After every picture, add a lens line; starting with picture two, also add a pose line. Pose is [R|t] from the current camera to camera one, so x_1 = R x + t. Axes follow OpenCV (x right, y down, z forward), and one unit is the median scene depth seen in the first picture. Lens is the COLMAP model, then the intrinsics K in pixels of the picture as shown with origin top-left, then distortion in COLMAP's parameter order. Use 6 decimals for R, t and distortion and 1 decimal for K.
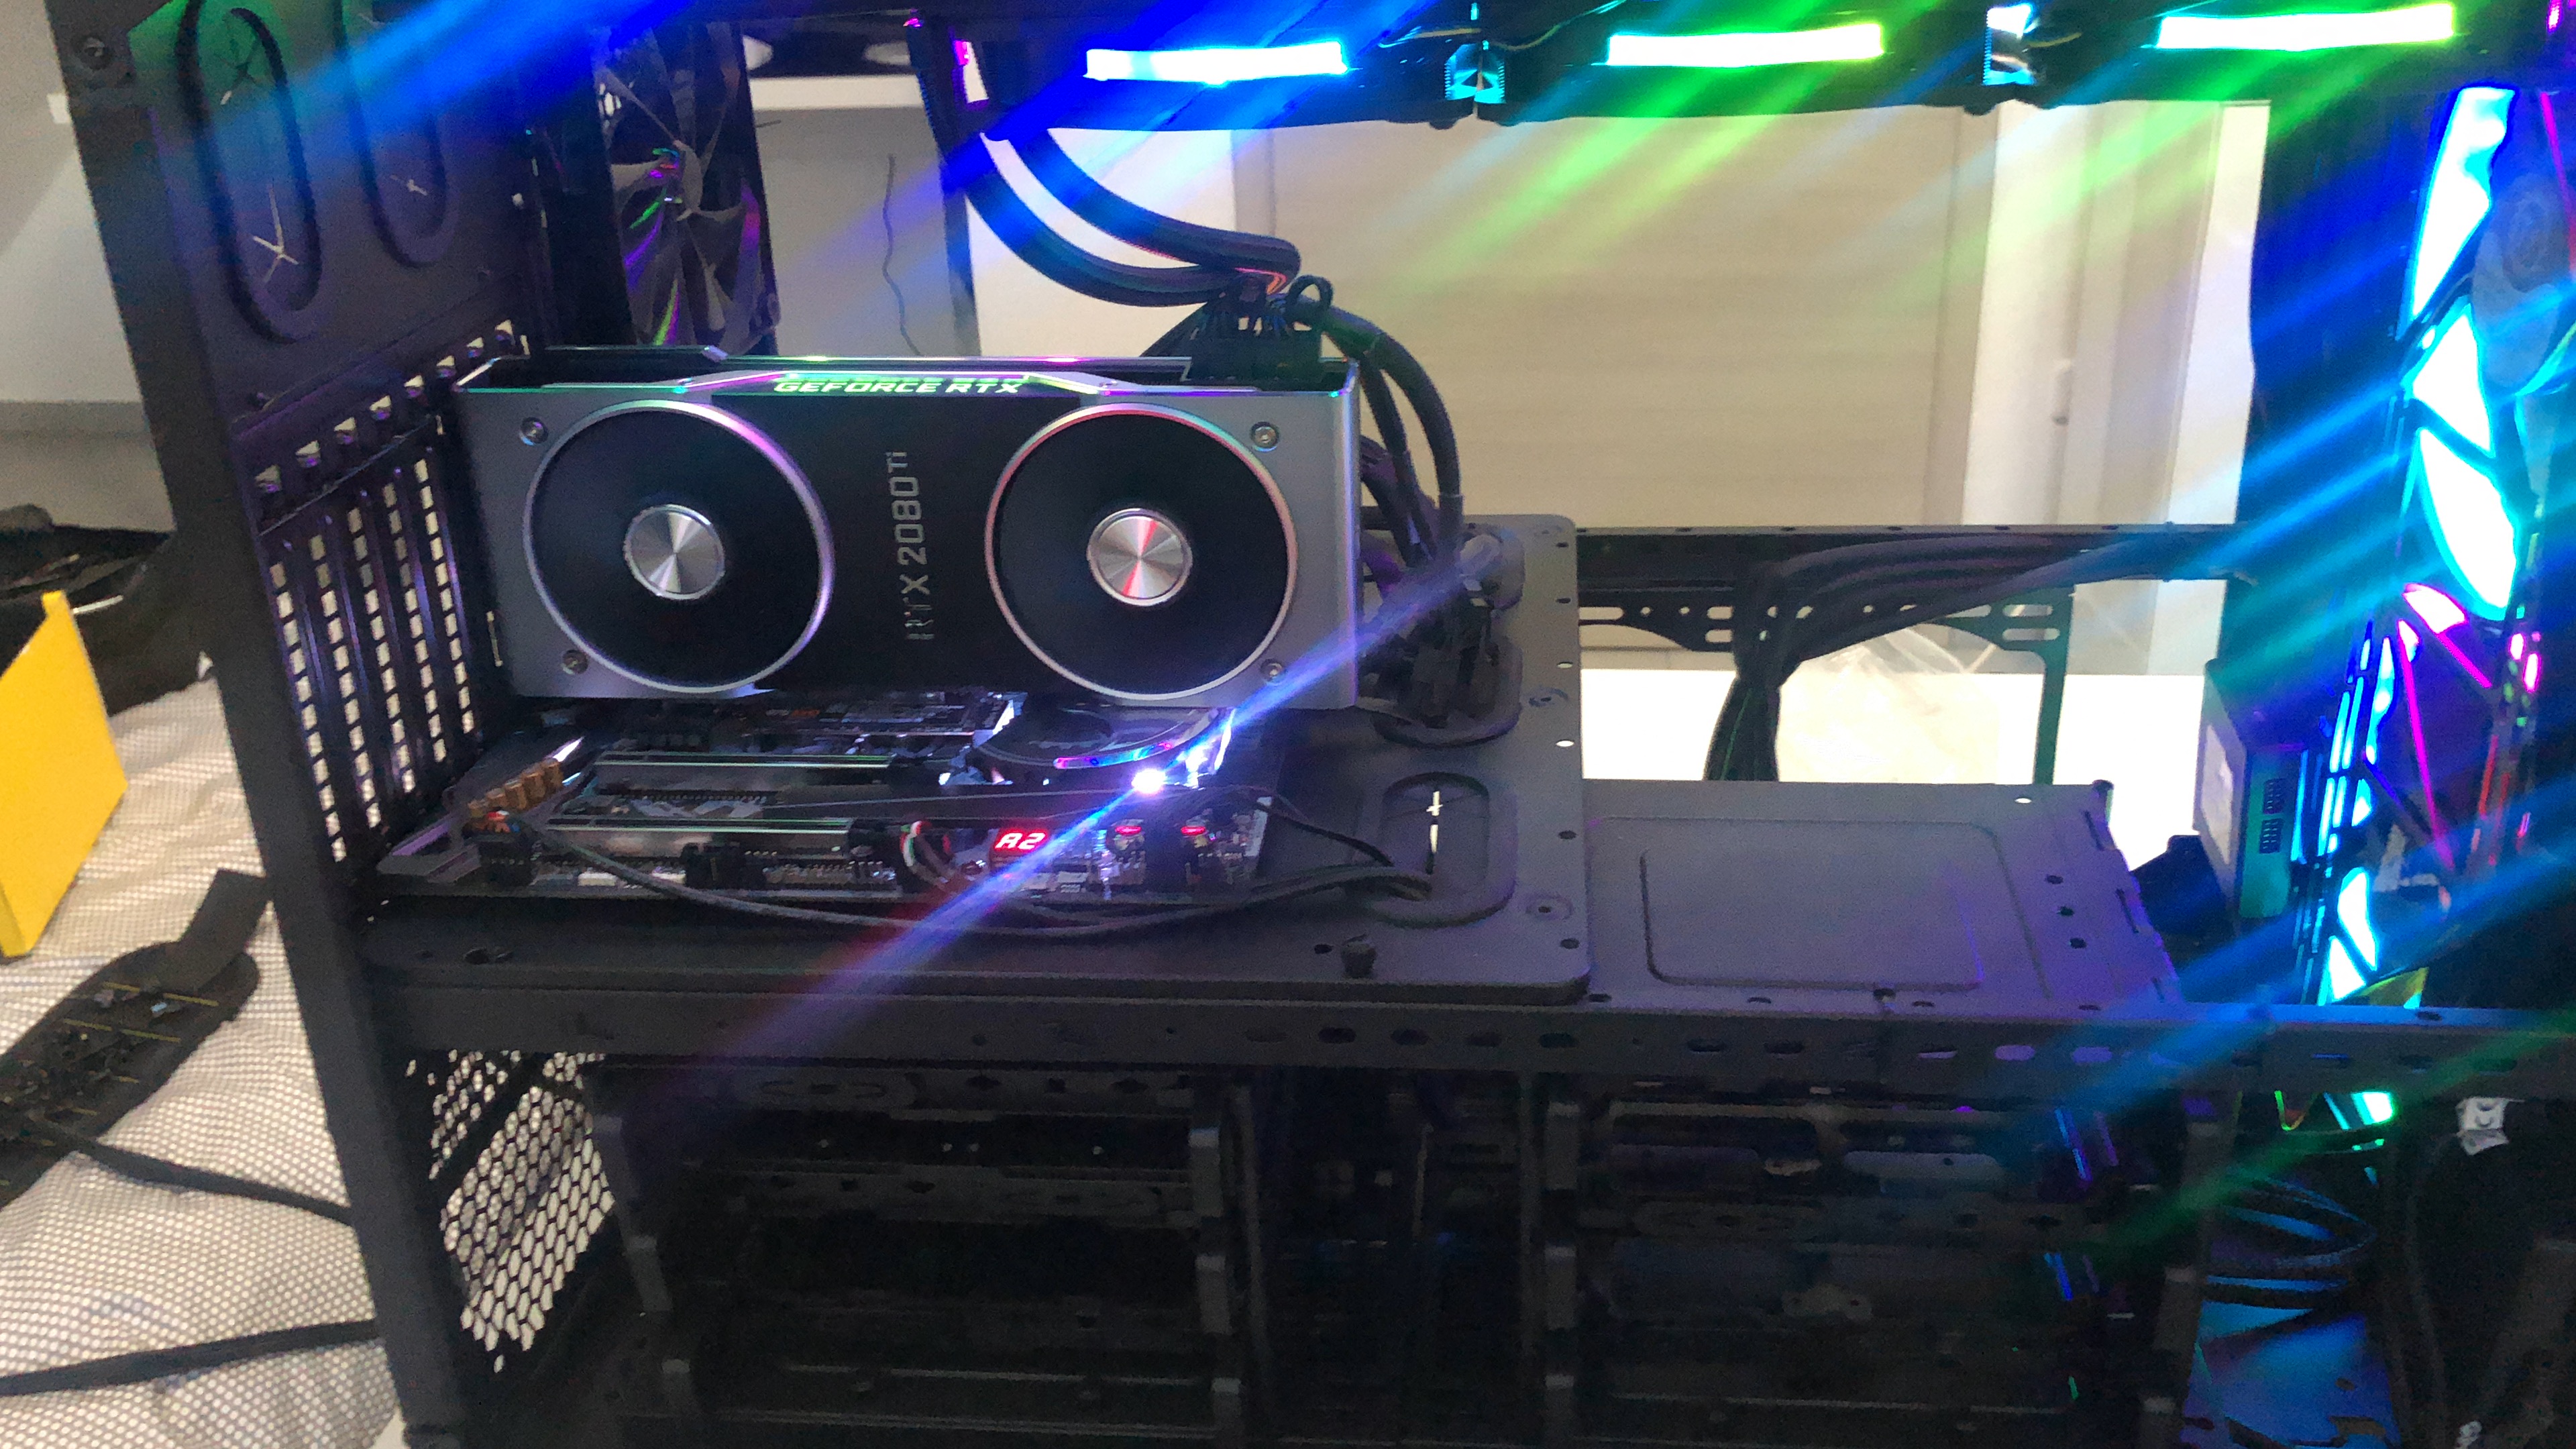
lens RADIAL K [[2221.6, 0, 1288.4], [0, 2221.6, 670.0], [0, 0, 1]] dist [0.012516, -0.004981]
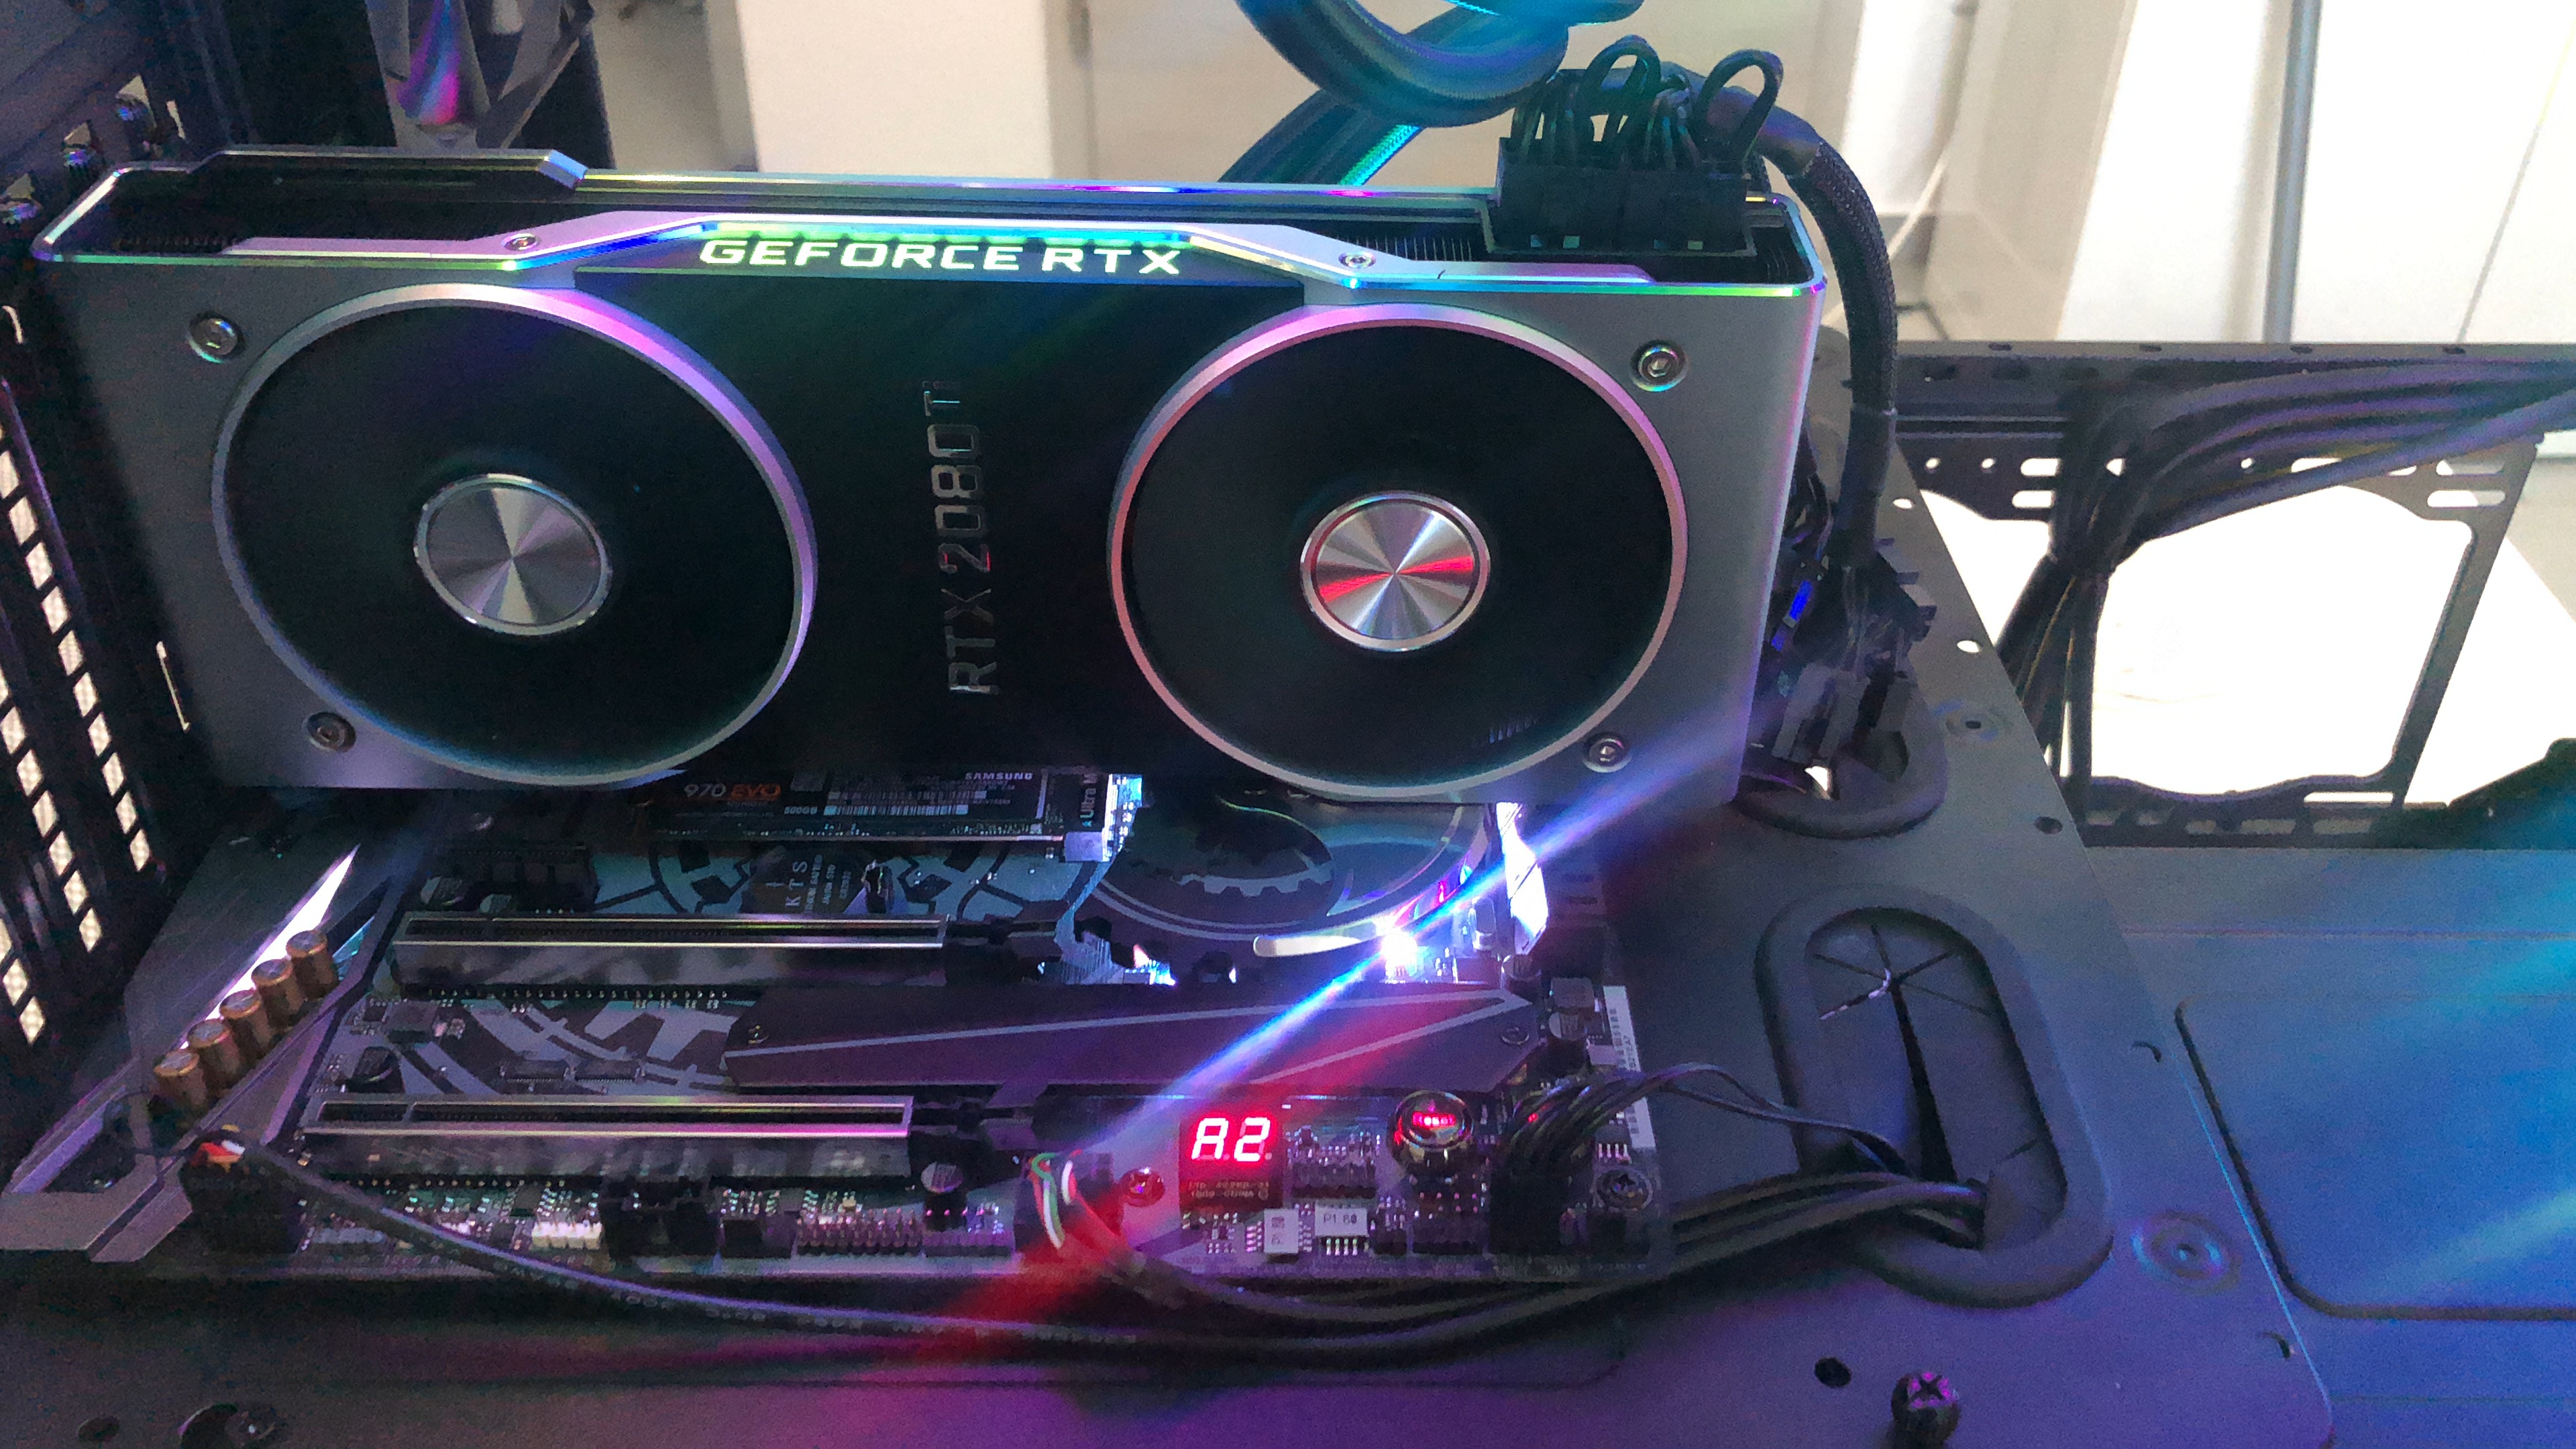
lens RADIAL K [[2221.6, 0, 1288.4], [0, 2221.6, 670.0], [0, 0, 1]] dist [0.012516, -0.004981]
pose [[0.992642, -0.023605, 0.118766, -0.157449], [-0.000915, 0.979326, 0.202285, -0.136225], [-0.121086, -0.200906, 0.972098, 0.458420]]
